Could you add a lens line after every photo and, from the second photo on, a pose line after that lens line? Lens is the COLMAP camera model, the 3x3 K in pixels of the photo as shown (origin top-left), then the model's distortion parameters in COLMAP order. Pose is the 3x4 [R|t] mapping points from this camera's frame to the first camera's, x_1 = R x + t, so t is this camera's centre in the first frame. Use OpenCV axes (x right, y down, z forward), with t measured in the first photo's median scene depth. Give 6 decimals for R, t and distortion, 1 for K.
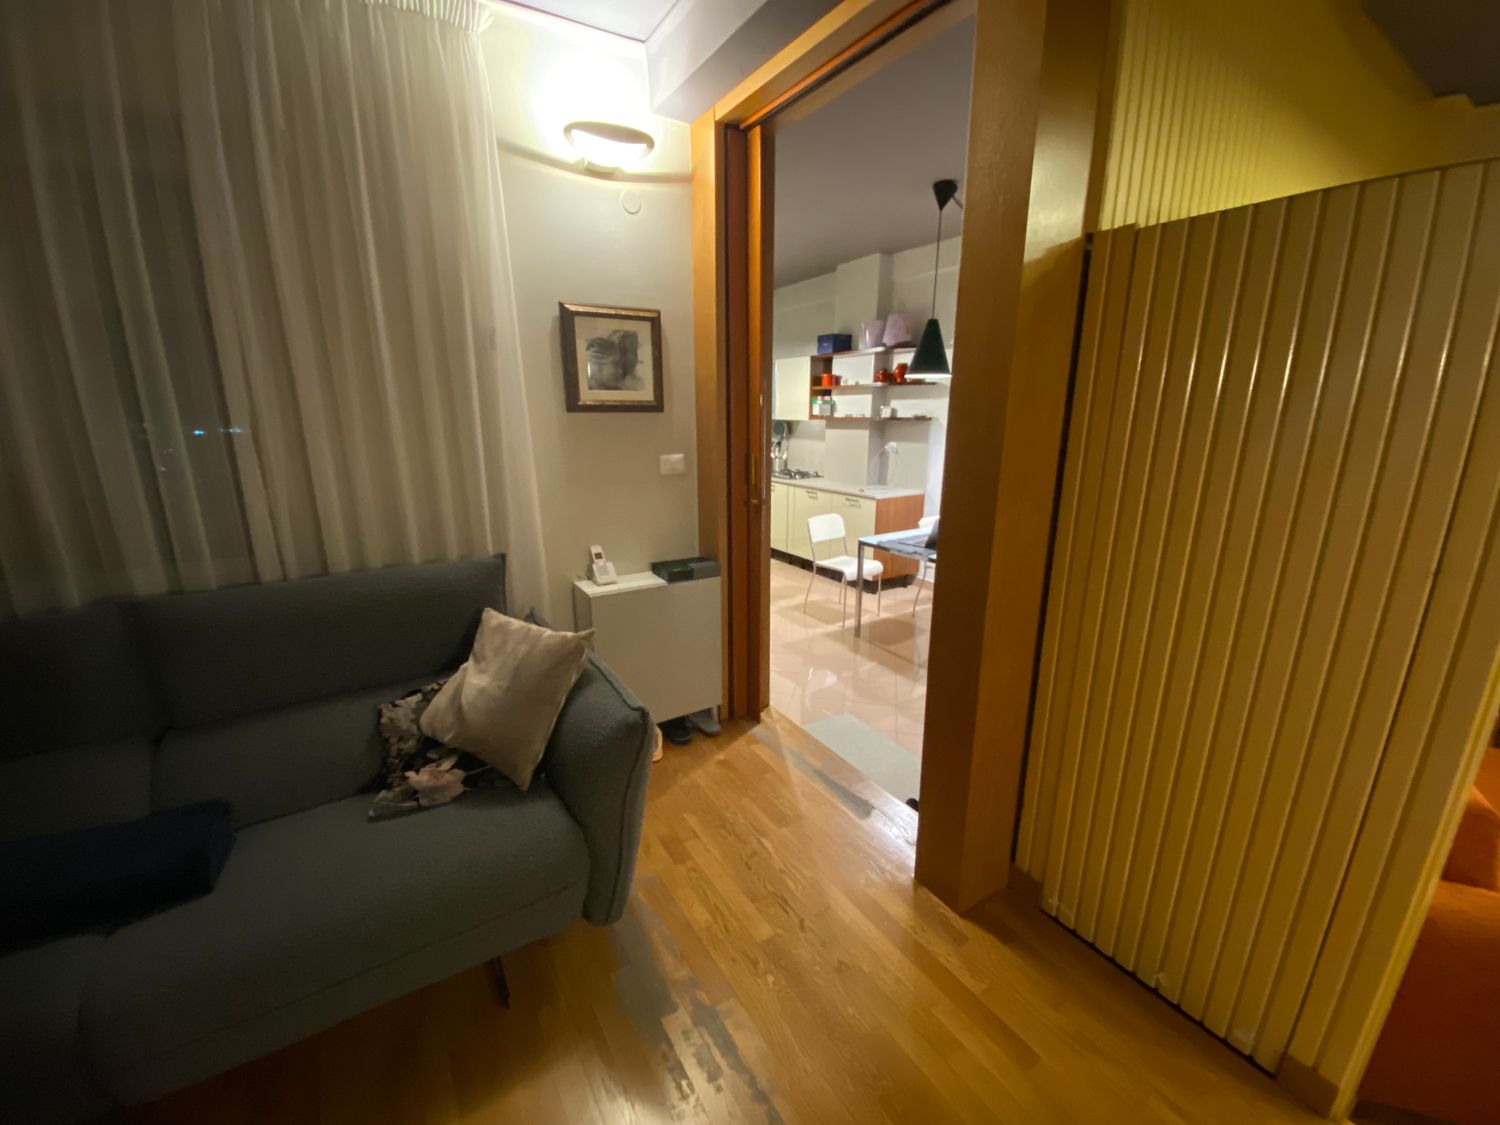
lens RADIAL K [[604.4, 0, 753.8], [0, 604.4, 566.5], [0, 0, 1]] dist [0.045339, -0.039142]
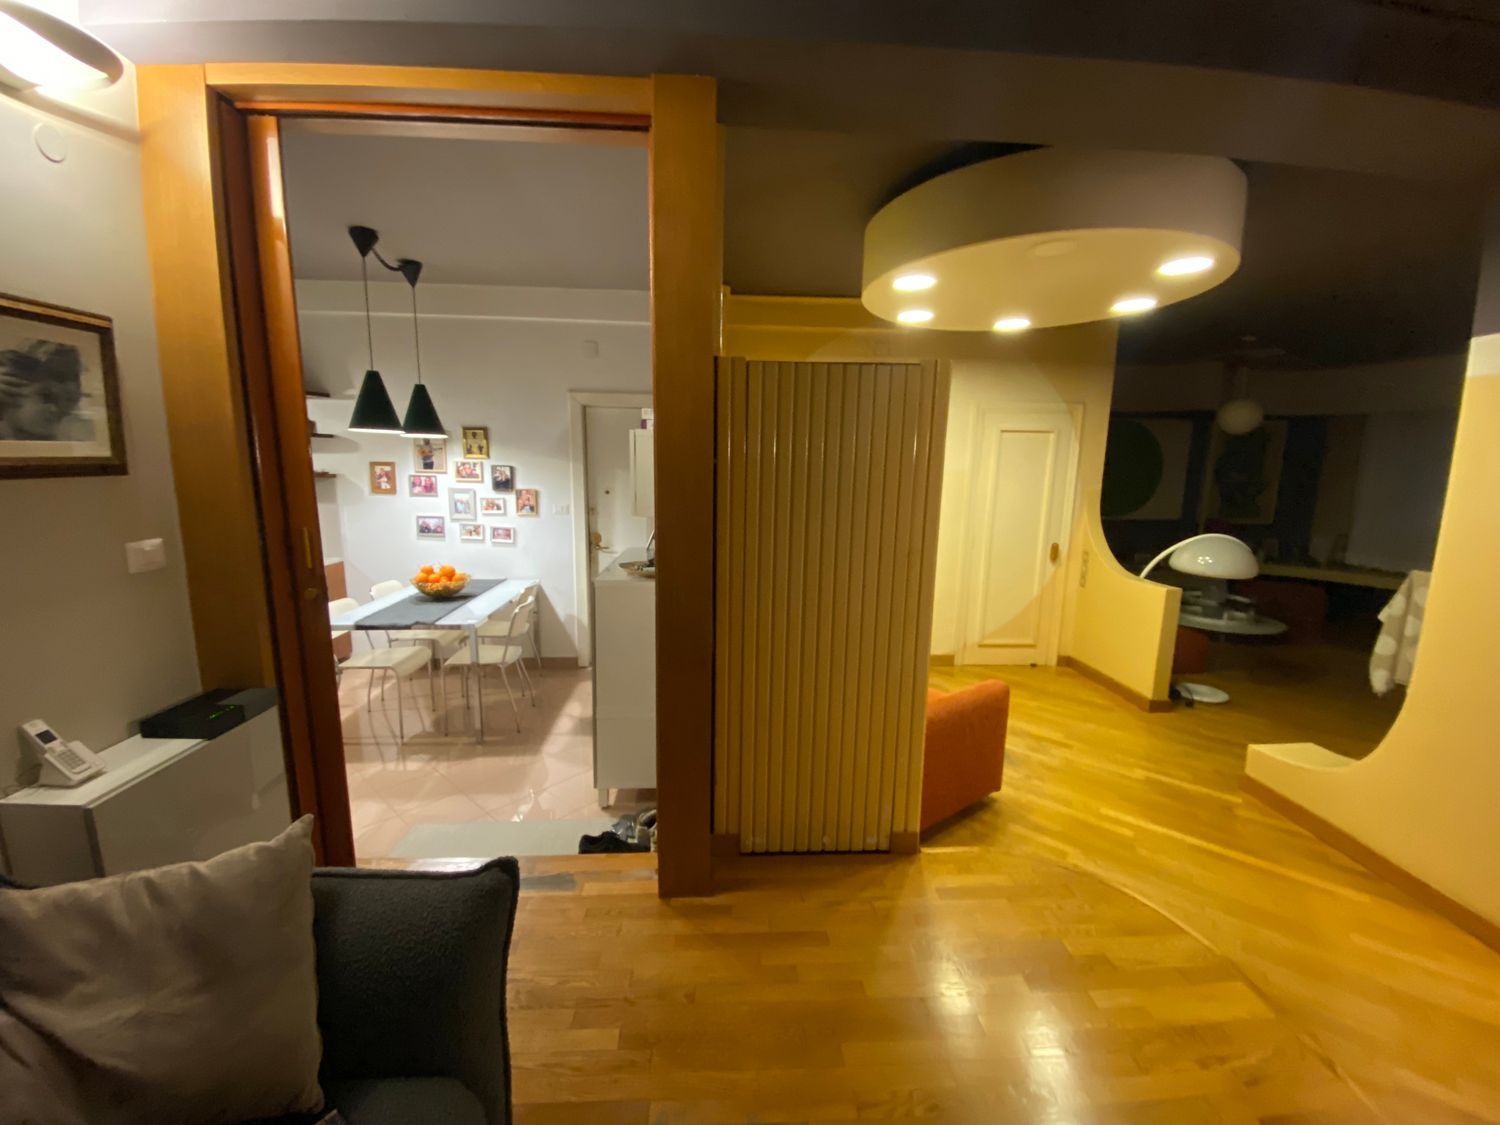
lens RADIAL K [[600.2, 0, 749.6], [0, 600.2, 567.5], [0, 0, 1]] dist [0.011105, -0.016537]
pose [[0.490107, -0.138456, 0.860596, -0.358708], [0.204491, 0.978014, 0.040889, -0.055353], [-0.847336, 0.155944, 0.507645, 0.161881]]
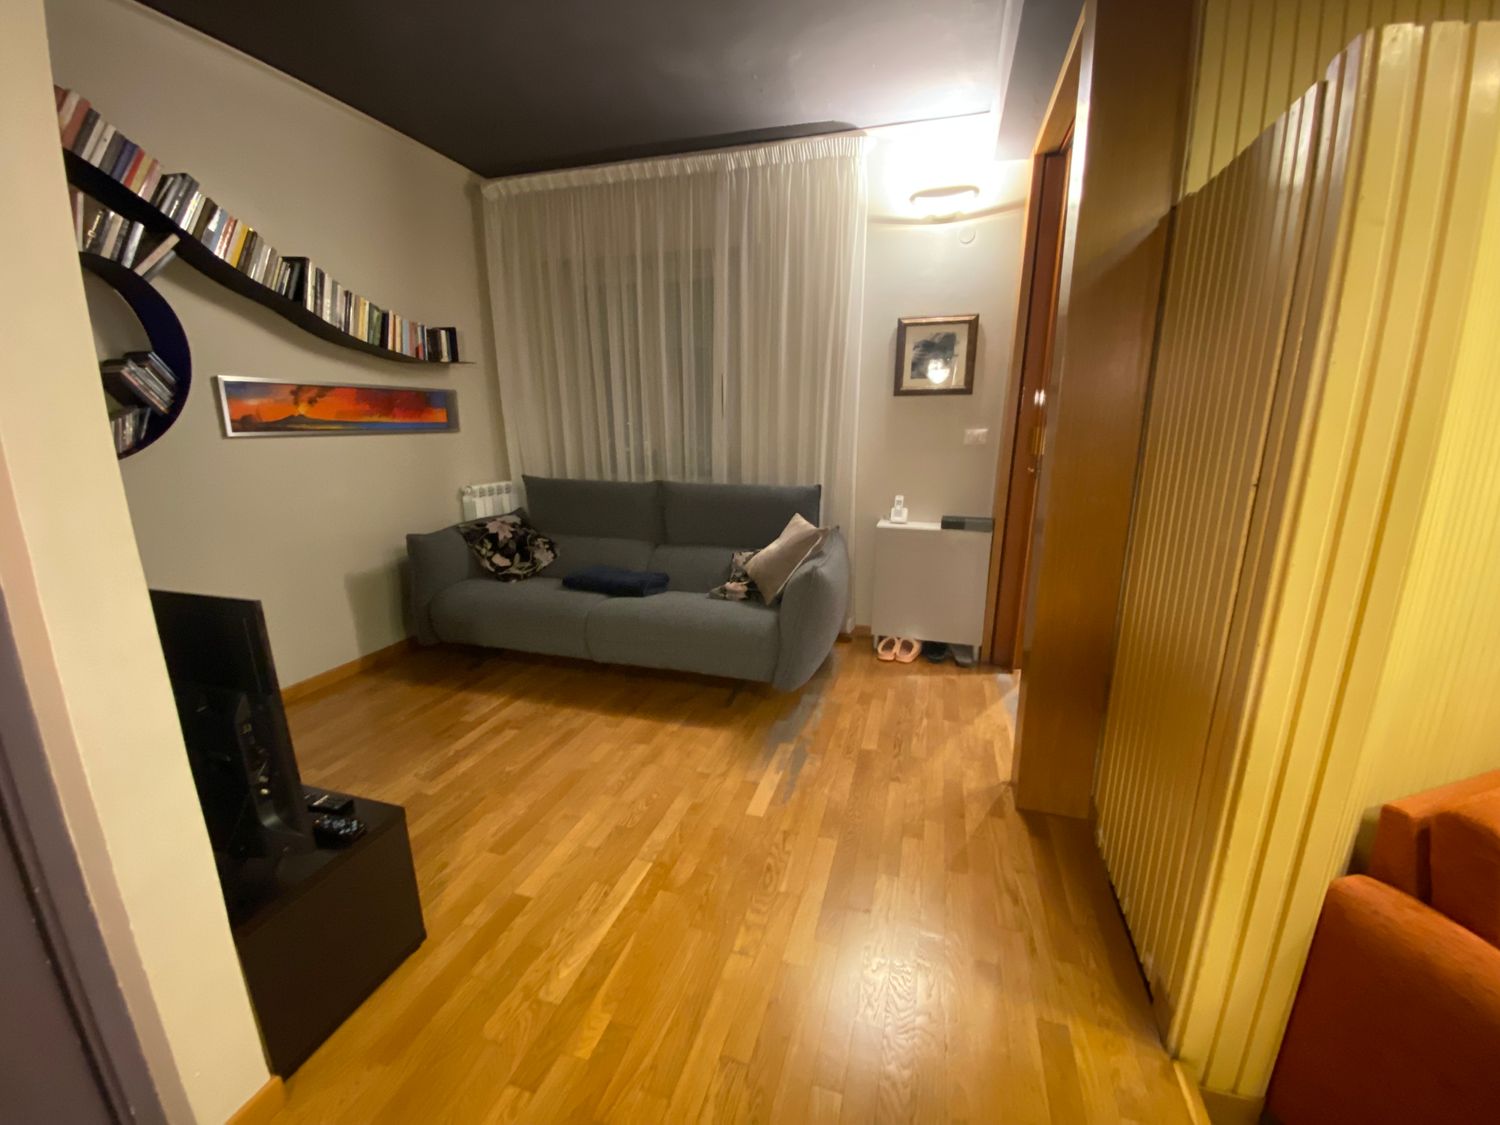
lens RADIAL K [[604.4, 0, 753.8], [0, 604.4, 566.5], [0, 0, 1]] dist [0.045339, -0.039142]
pose [[0.657071, 0.175094, -0.733212, 0.517868], [-0.193832, 0.979190, 0.060131, 0.098272], [0.728483, 0.102610, 0.677336, -0.130540]]
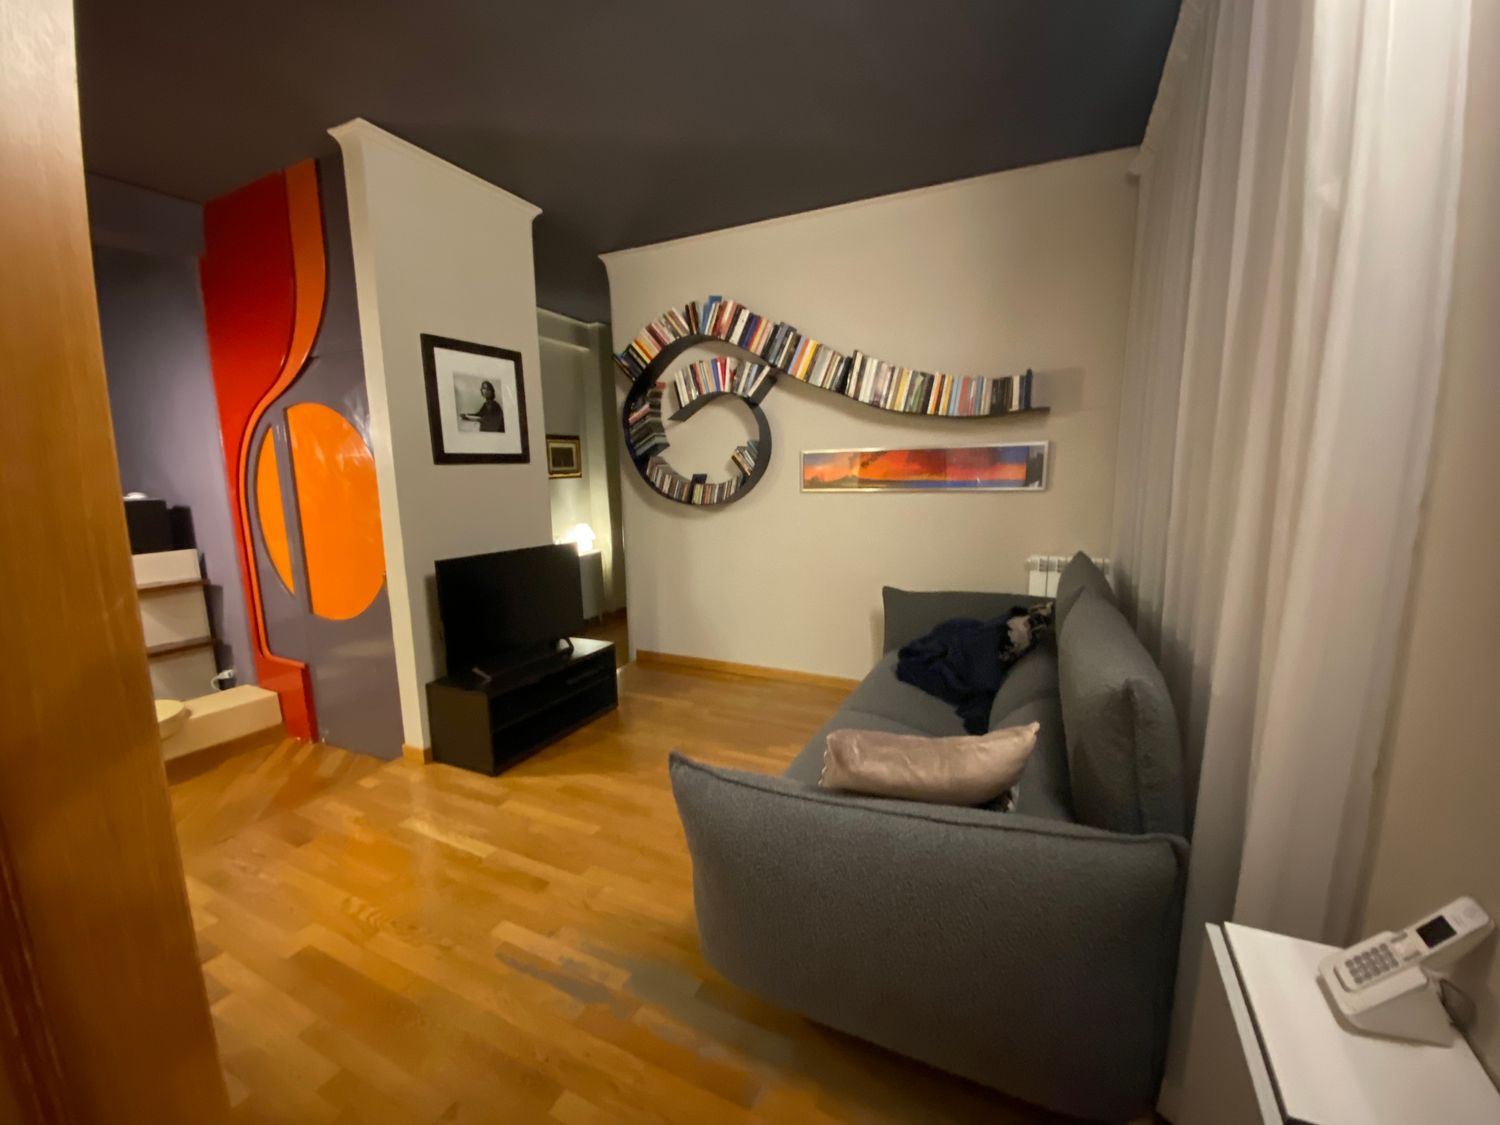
lens RADIAL K [[610.6, 0, 748.0], [0, 610.6, 566.4], [0, 0, 1]] dist [0.011740, -0.017091]
pose [[-0.850712, 0.098025, -0.516411, 0.094569], [-0.116640, 0.922758, 0.367305, -0.211404], [0.512527, 0.372705, -0.773568, 0.935204]]
